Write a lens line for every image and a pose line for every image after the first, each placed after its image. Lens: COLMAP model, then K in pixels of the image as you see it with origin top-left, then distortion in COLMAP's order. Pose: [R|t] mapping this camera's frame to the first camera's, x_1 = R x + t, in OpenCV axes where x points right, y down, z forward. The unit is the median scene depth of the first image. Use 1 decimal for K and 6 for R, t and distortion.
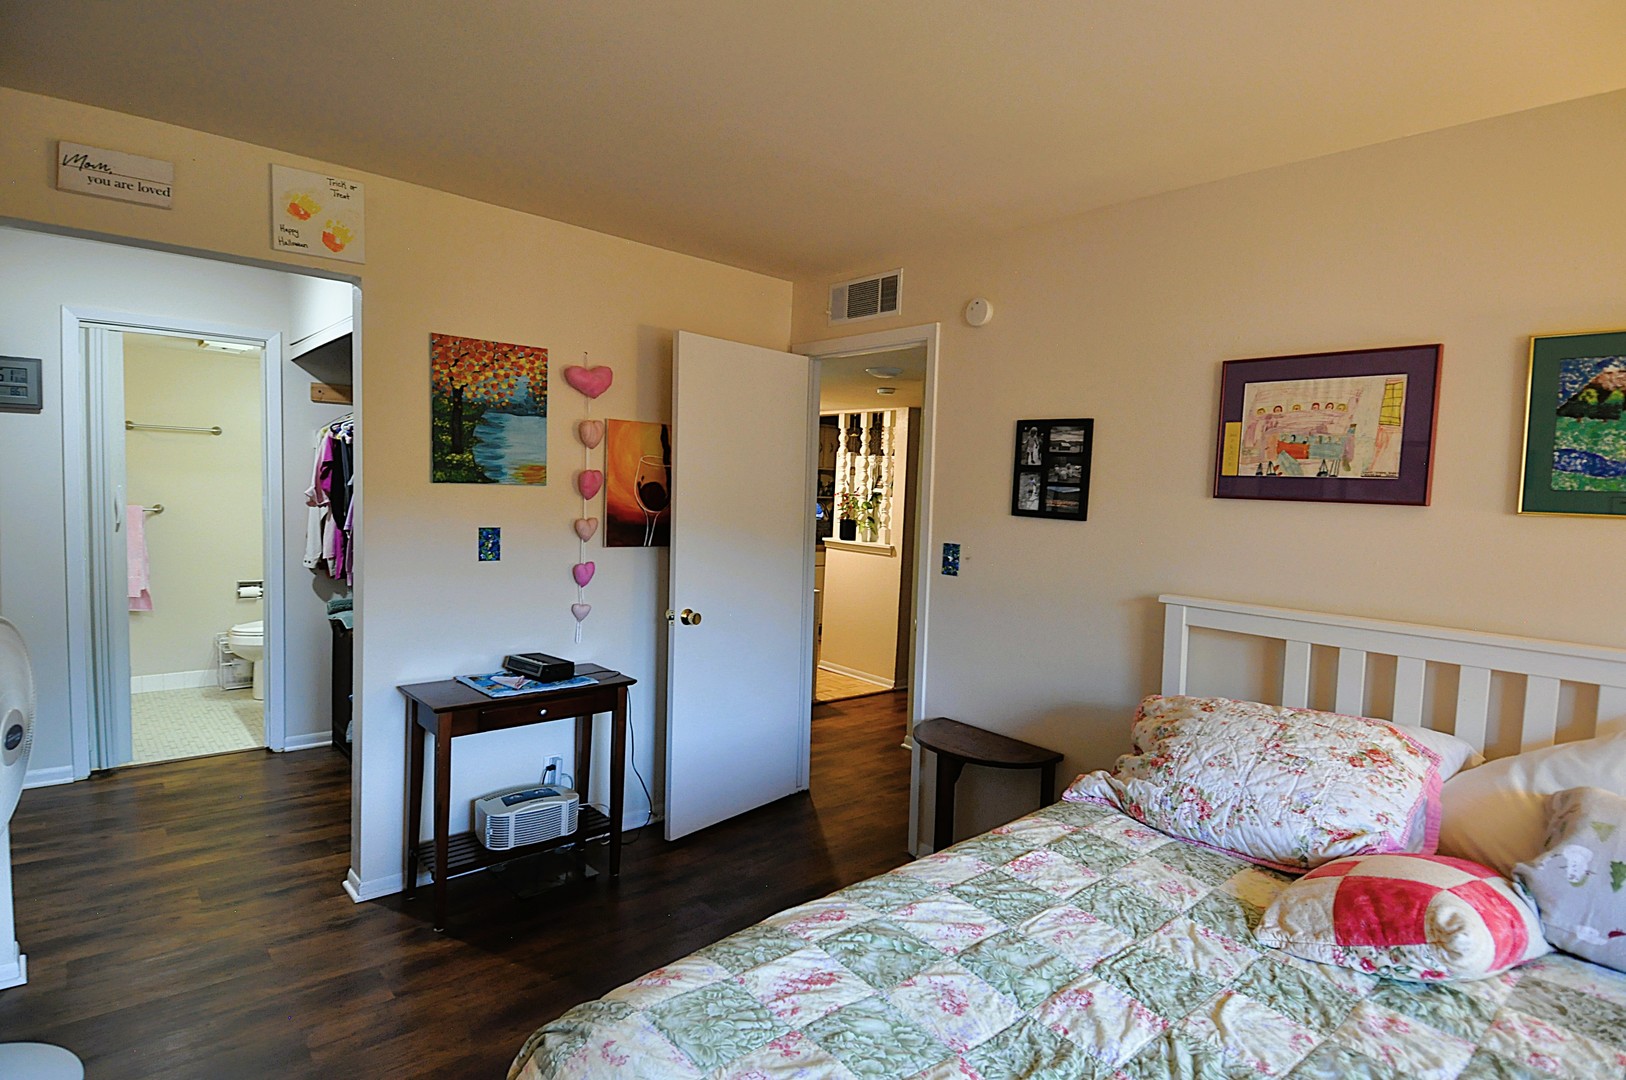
lens RADIAL K [[845.5, 0, 817.9], [0, 845.5, 545.7], [0, 0, 1]] dist [0.055273, -0.060069]
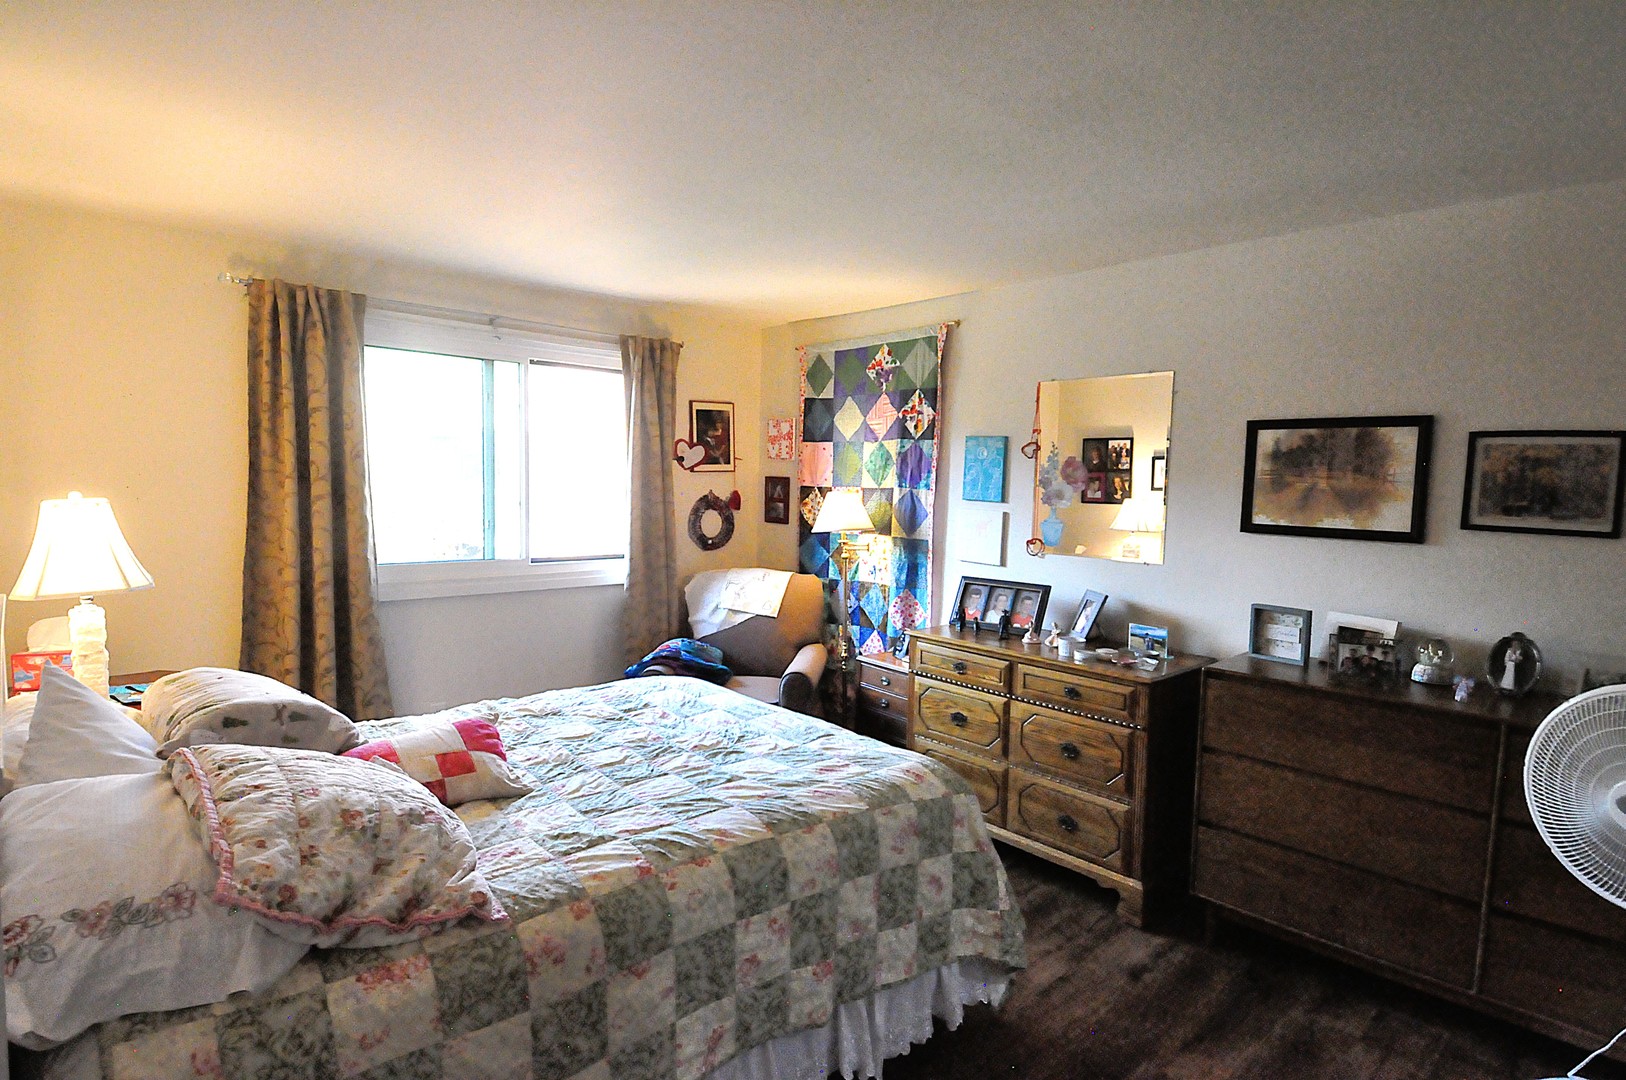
lens RADIAL K [[845.5, 0, 817.9], [0, 845.5, 545.7], [0, 0, 1]] dist [0.055273, -0.060069]
pose [[-0.997687, -0.061209, -0.029554, 0.058665], [-0.064933, 0.986825, 0.148186, -0.135254], [0.020095, 0.149763, -0.988518, 1.558376]]
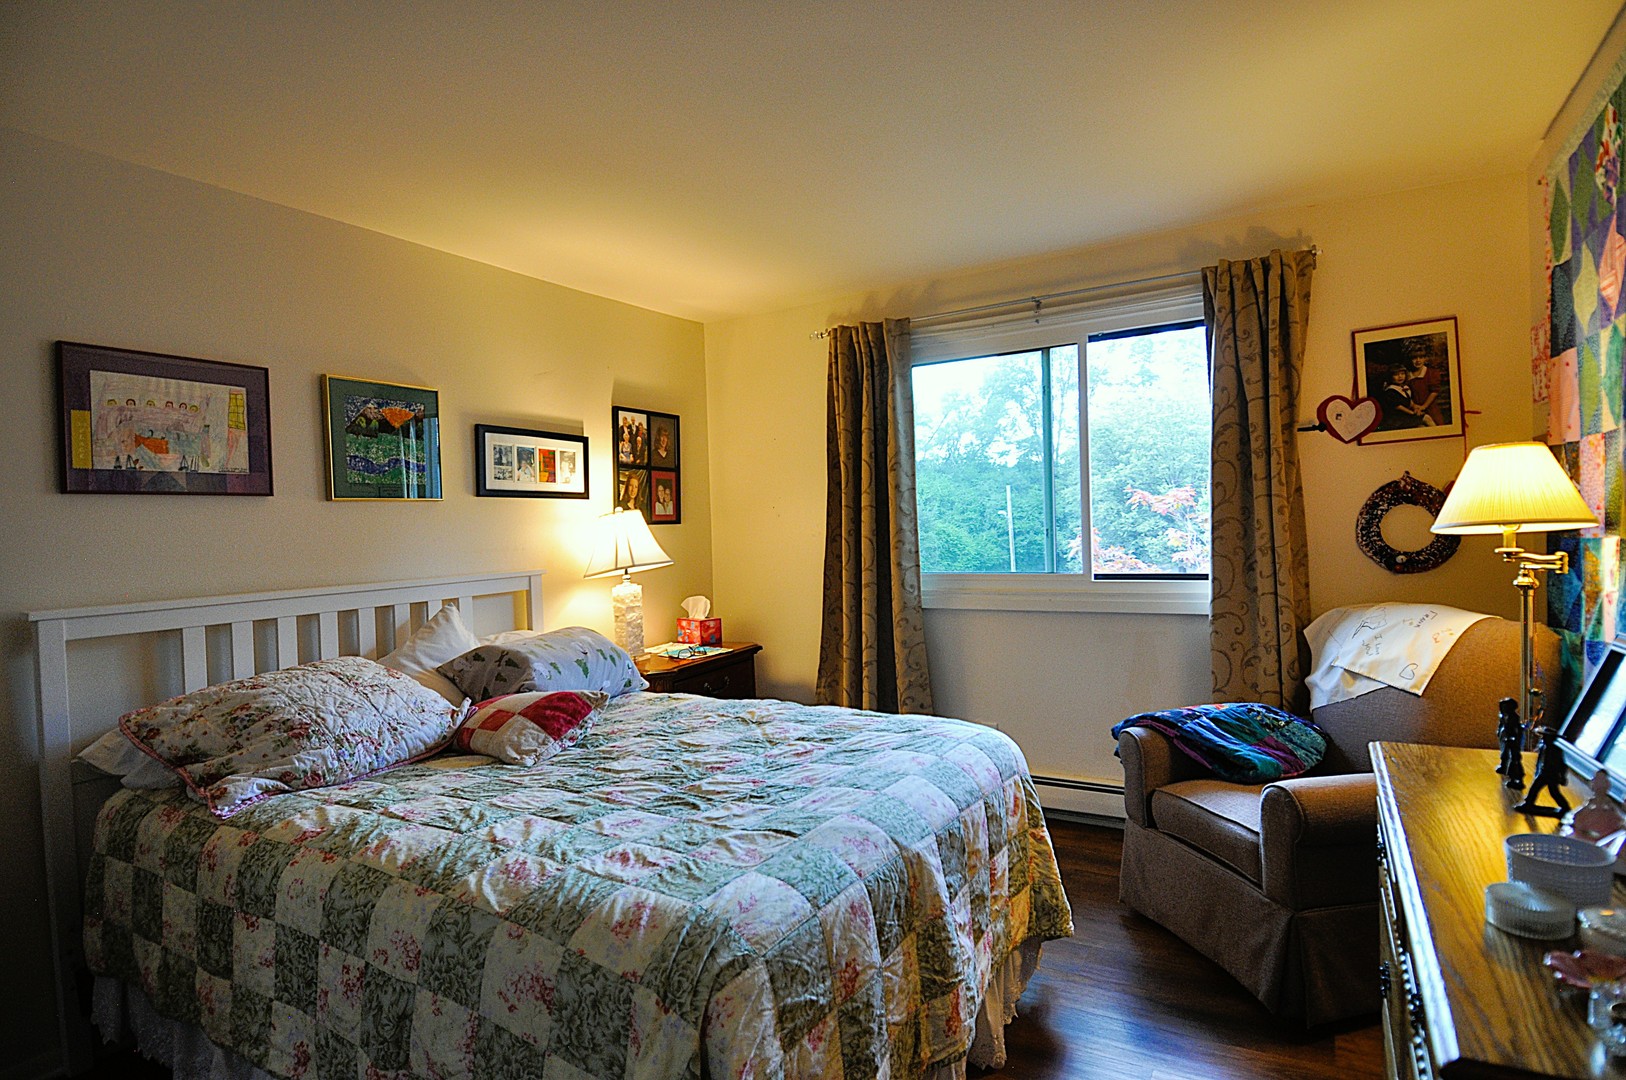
lens RADIAL K [[844.0, 0, 826.8], [0, 844.0, 545.1], [0, 0, 1]] dist [0.053253, -0.056901]
pose [[-0.329343, -0.049524, 0.942911, -0.699573], [0.088444, 0.992615, 0.083027, -0.006793], [-0.940059, 0.110739, -0.322530, 0.610144]]
